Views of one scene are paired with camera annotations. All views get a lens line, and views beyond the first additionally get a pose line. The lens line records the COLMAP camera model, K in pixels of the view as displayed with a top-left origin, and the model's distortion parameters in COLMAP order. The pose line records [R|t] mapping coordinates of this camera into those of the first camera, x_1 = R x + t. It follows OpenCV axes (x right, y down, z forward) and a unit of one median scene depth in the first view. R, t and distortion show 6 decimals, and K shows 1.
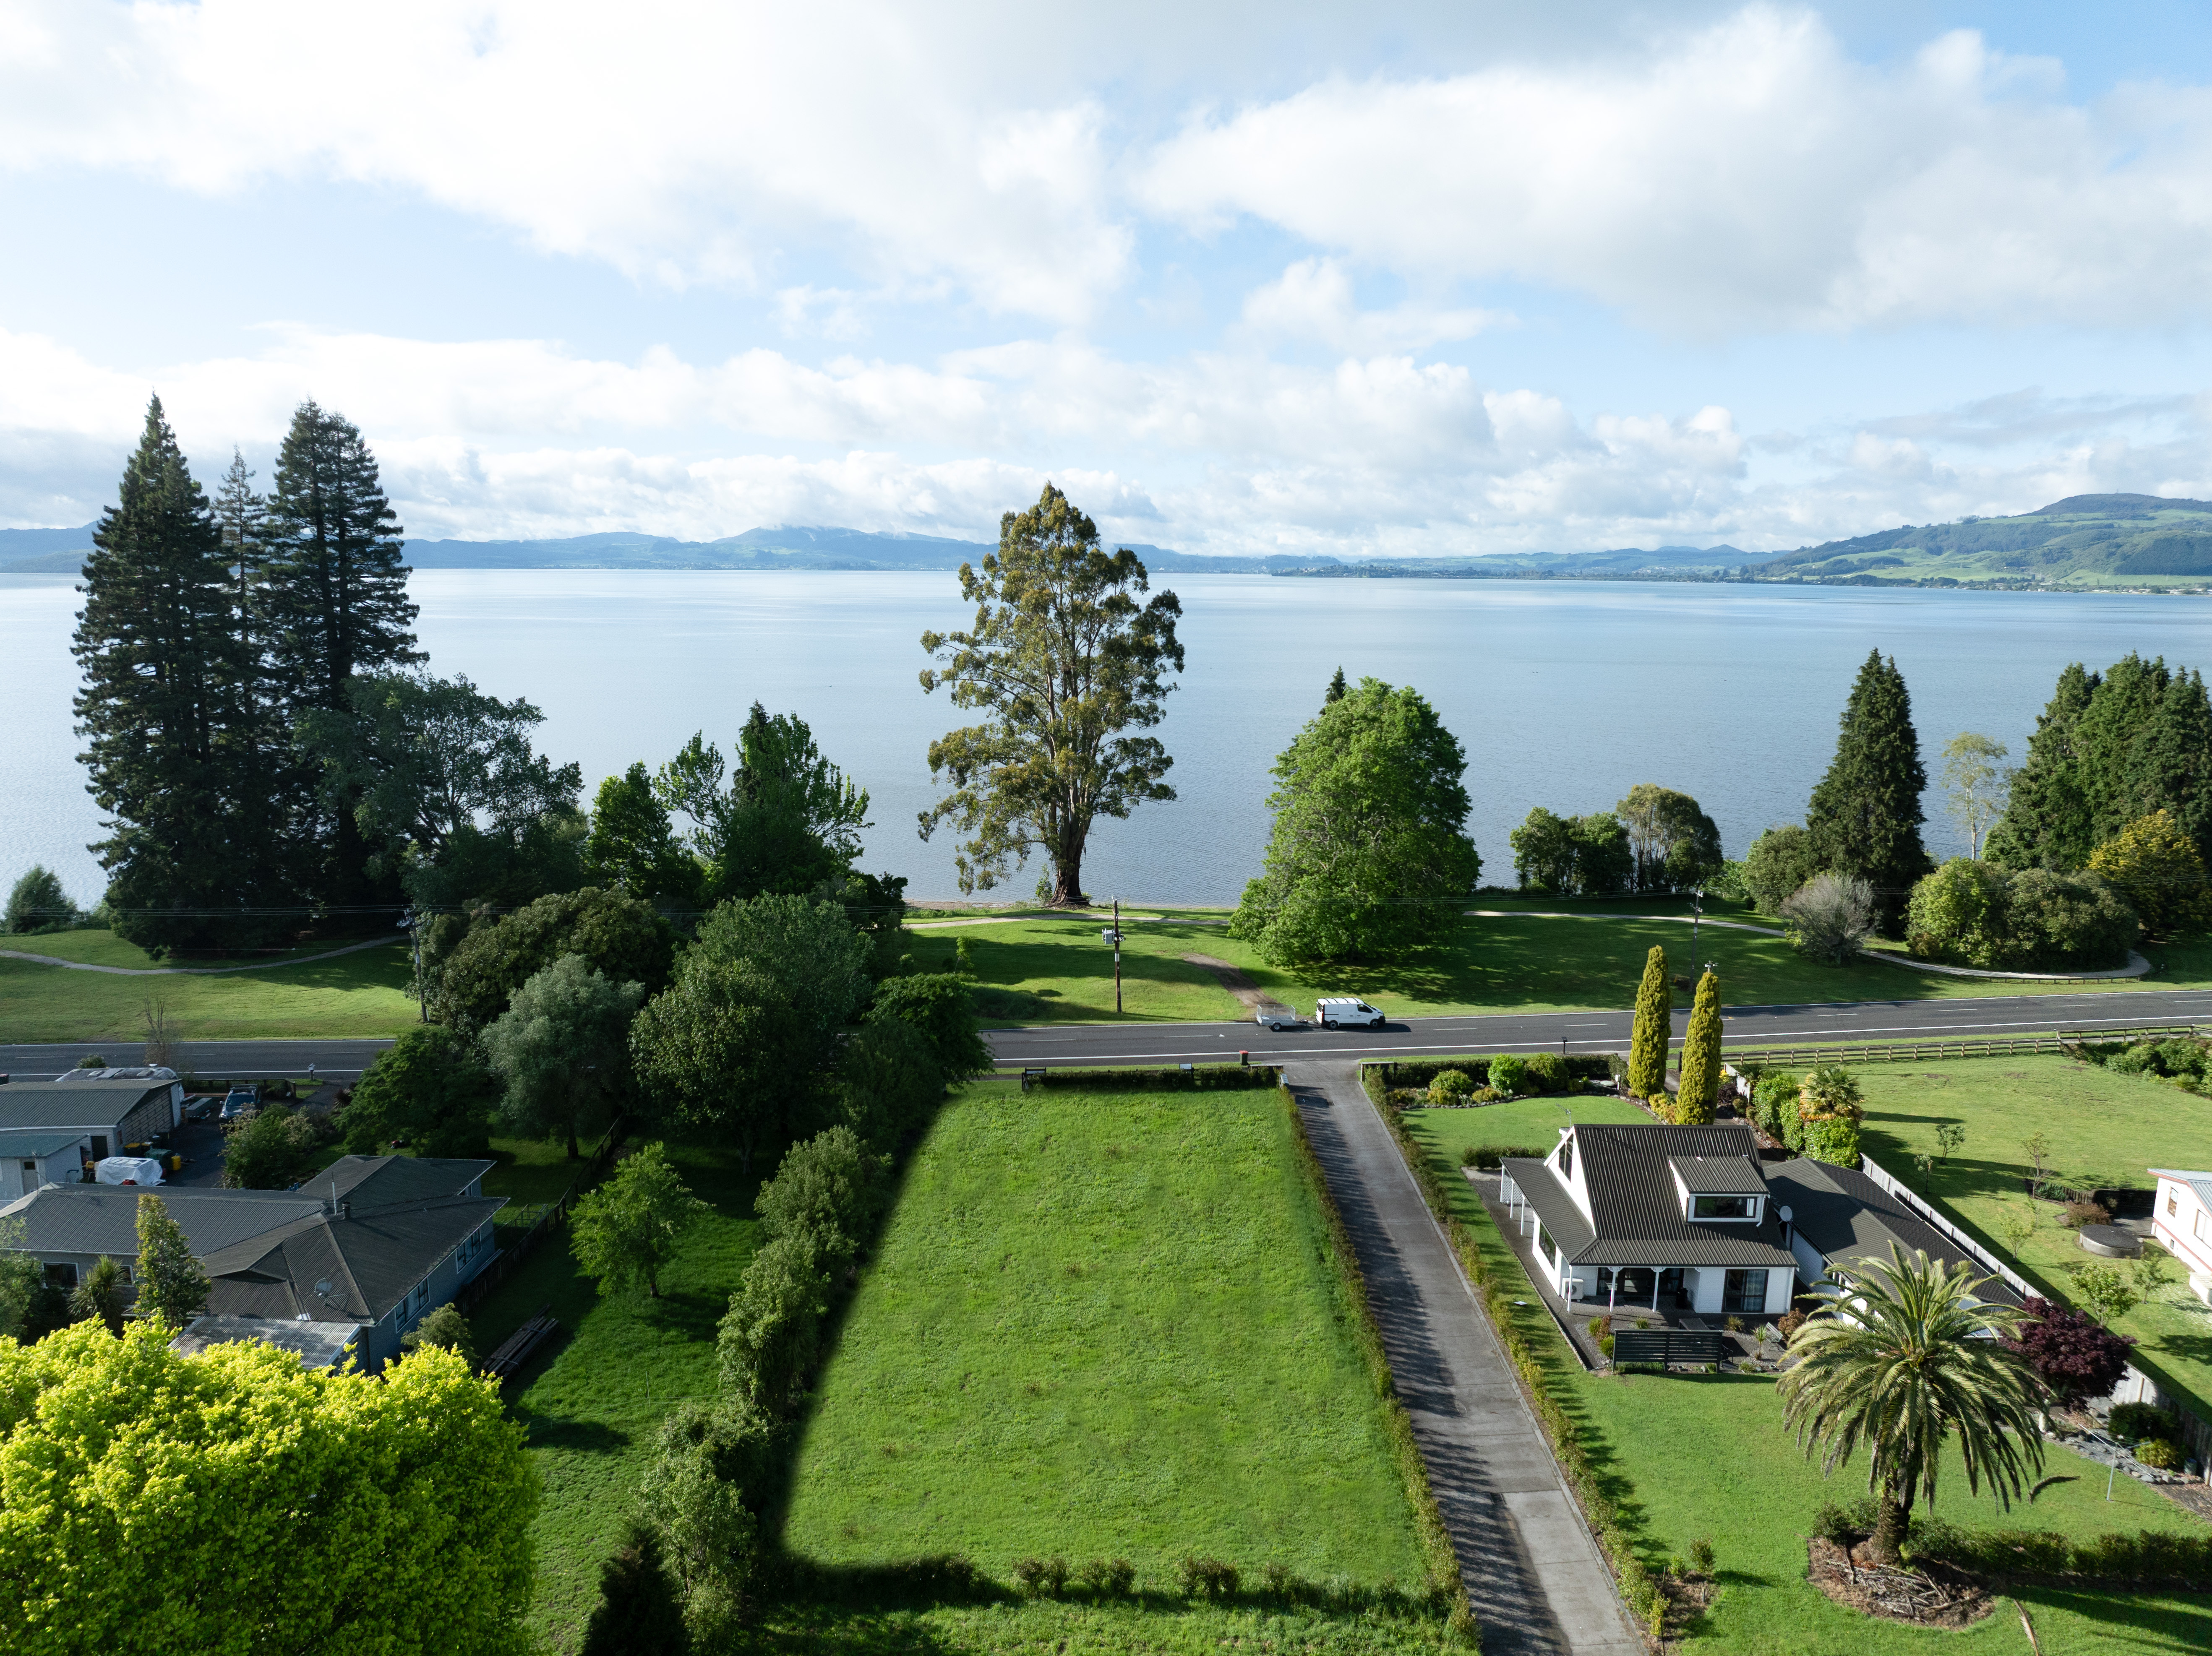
lens RADIAL K [[1548.1, 0, 1098.5], [0, 1548.1, 838.8], [0, 0, 1]] dist [-0.044540, 0.008368]
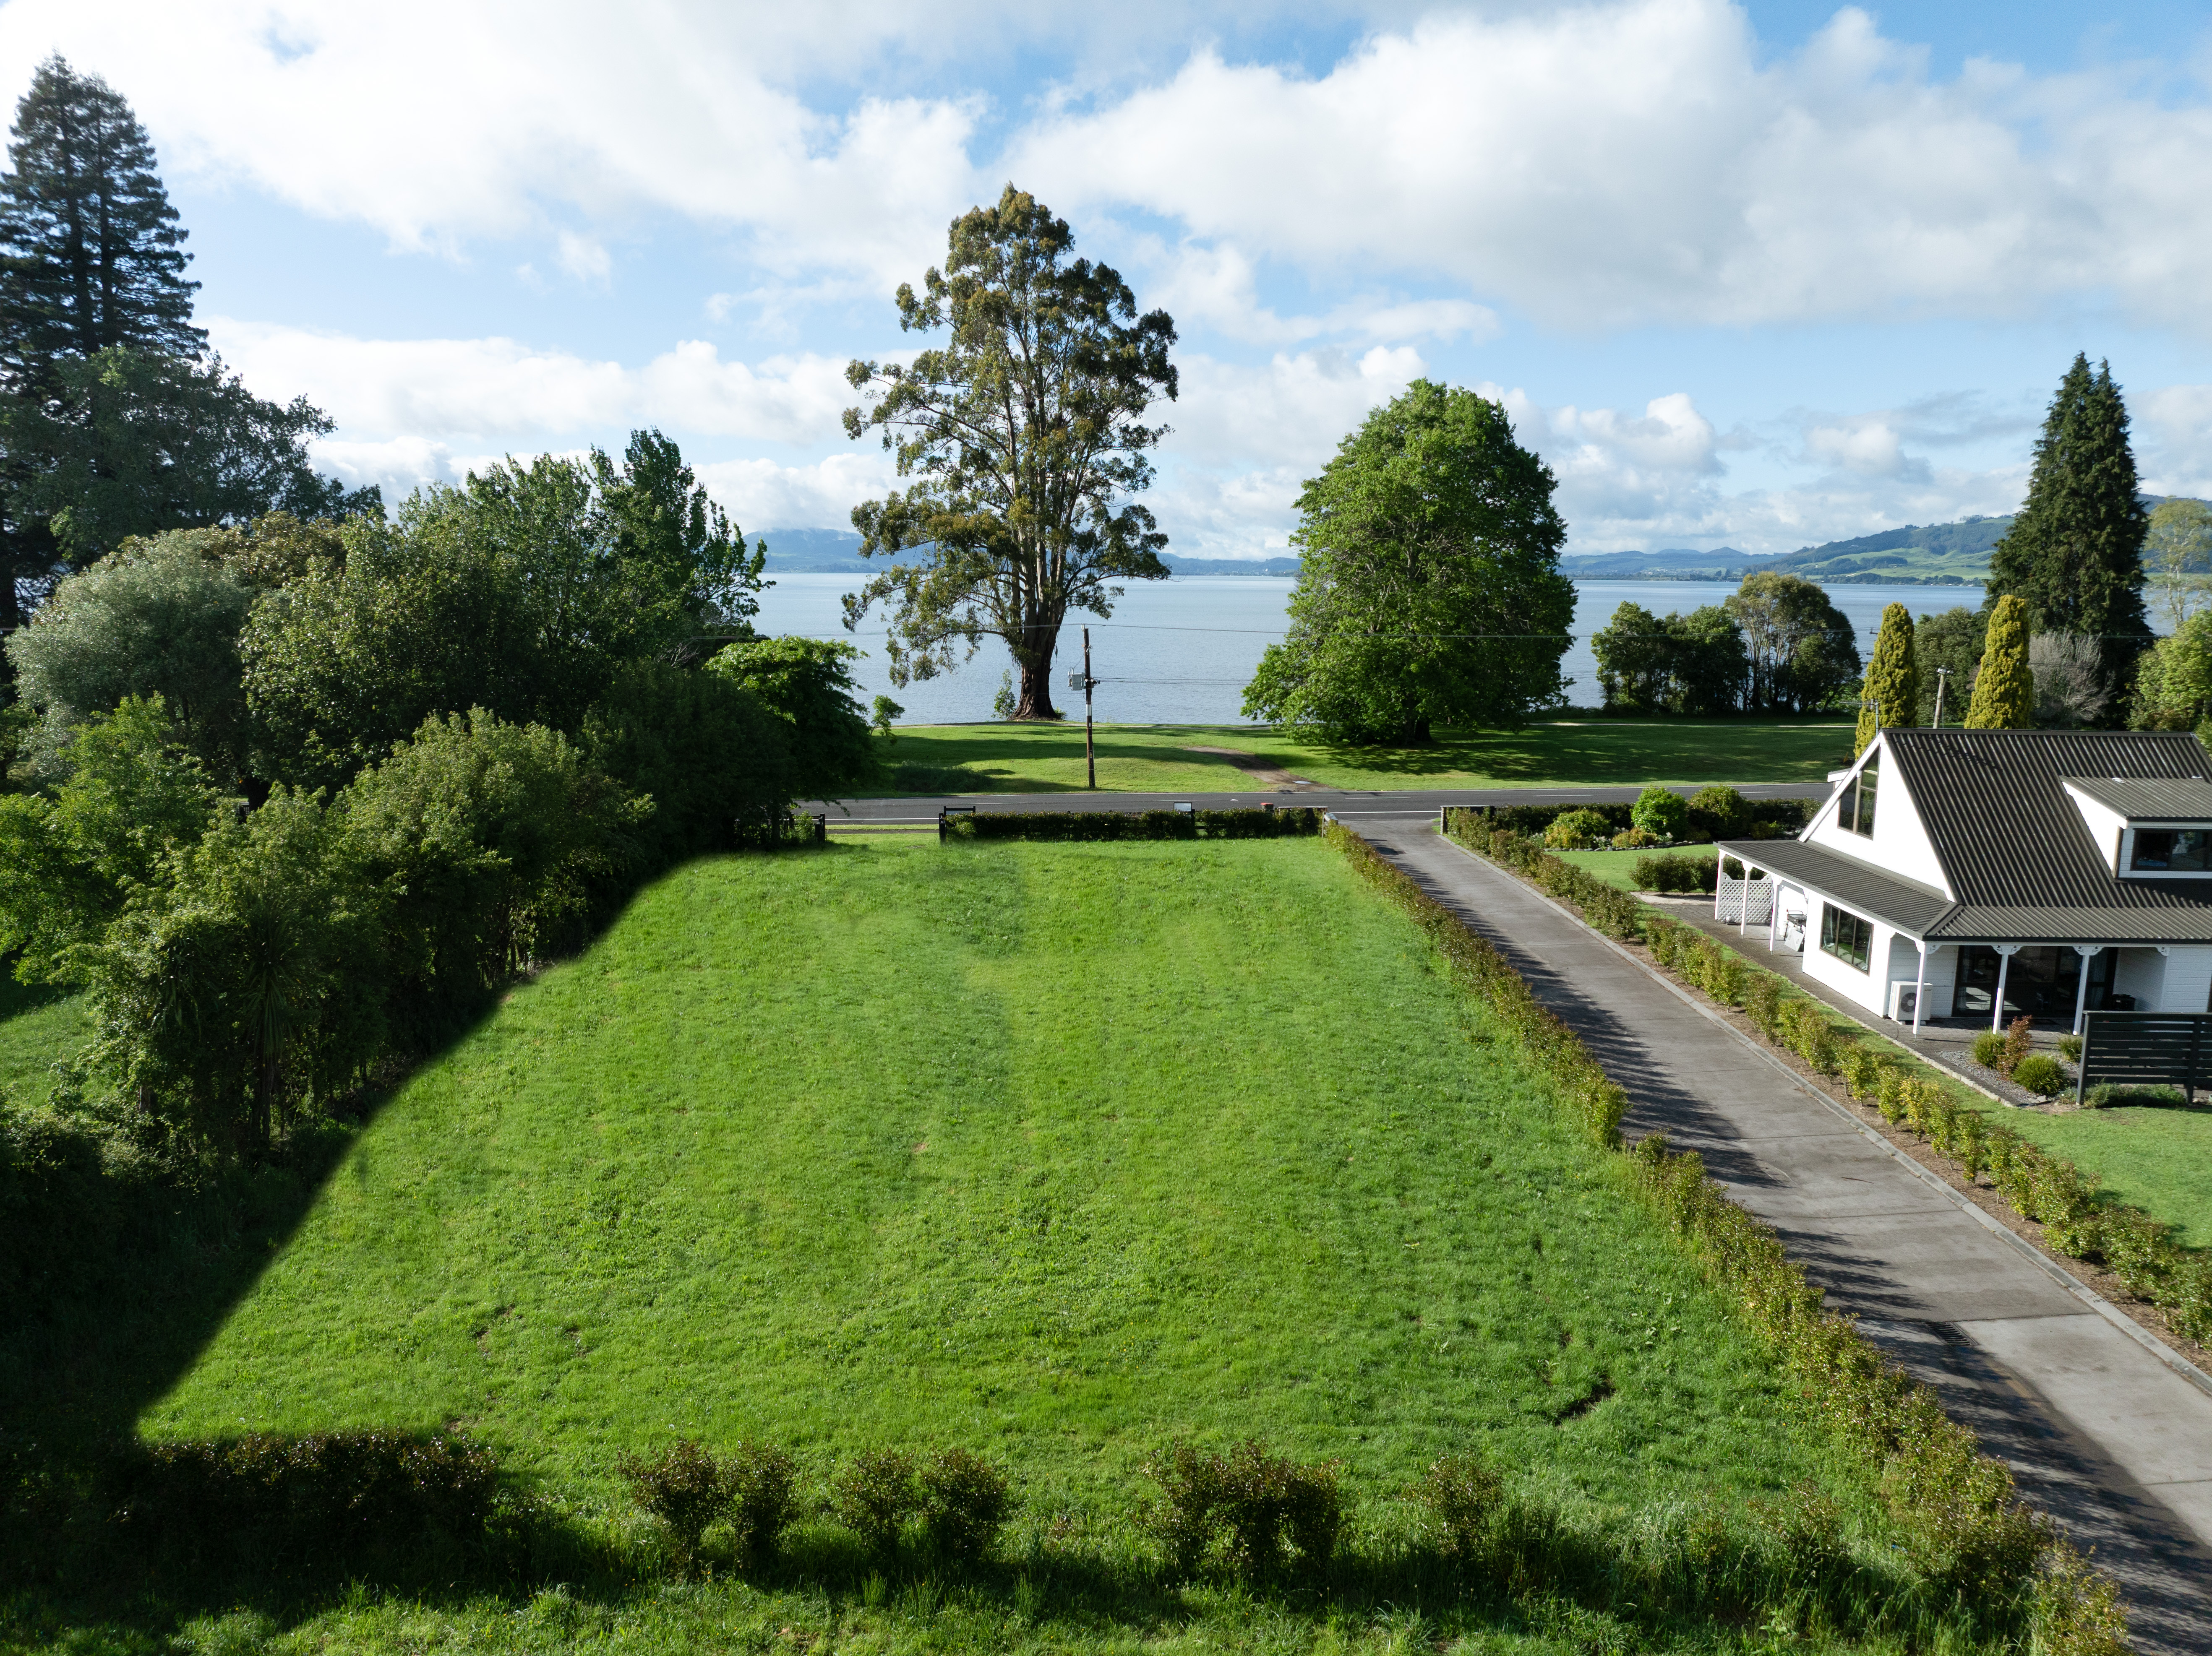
lens RADIAL K [[1548.1, 0, 1098.4], [0, 1548.1, 840.1], [0, 0, 1]] dist [-0.044540, 0.008368]
pose [[0.999999, -0.001046, -0.000167, 0.014933], [0.001046, 0.999996, -0.002701, 0.122781], [0.000169, 0.002700, 0.999996, 0.243673]]
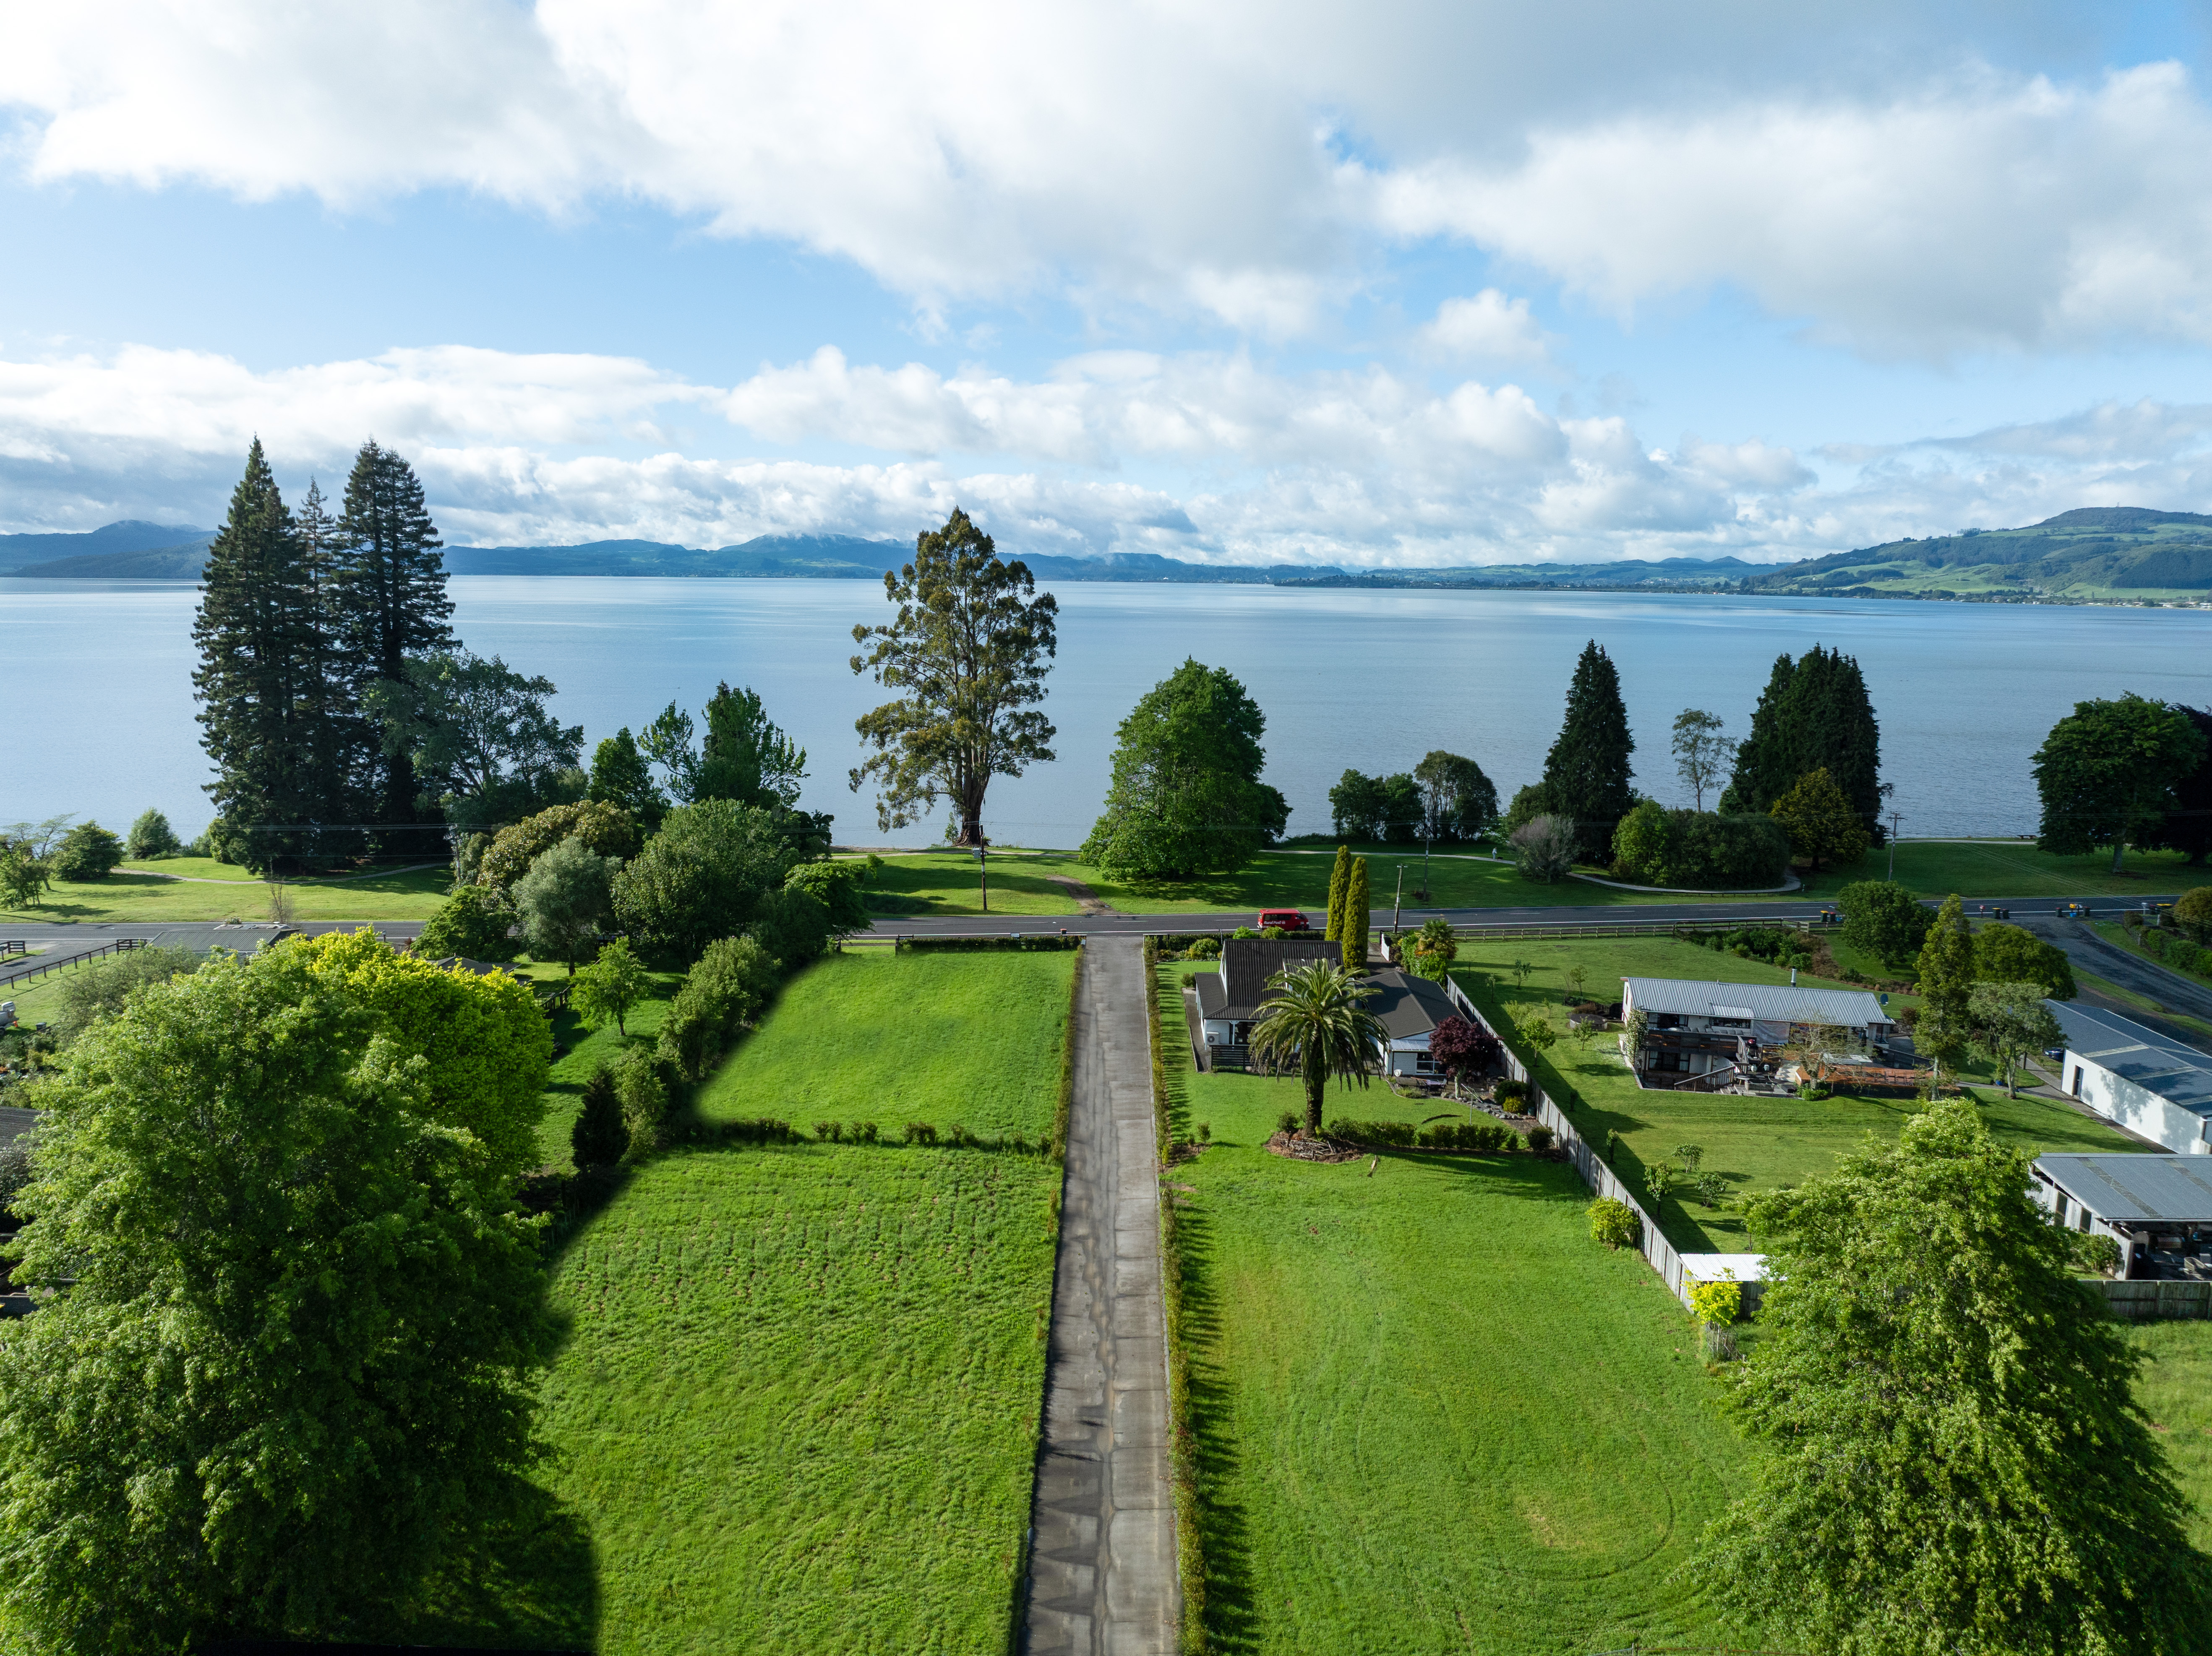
lens RADIAL K [[1548.1, 0, 1098.4], [0, 1548.1, 846.6], [0, 0, 1]] dist [-0.044540, 0.008368]
pose [[0.999983, 0.004754, -0.003488, 0.101910], [-0.004757, 0.999988, -0.000822, 0.051747], [0.003484, 0.000838, 0.999994, -0.290122]]
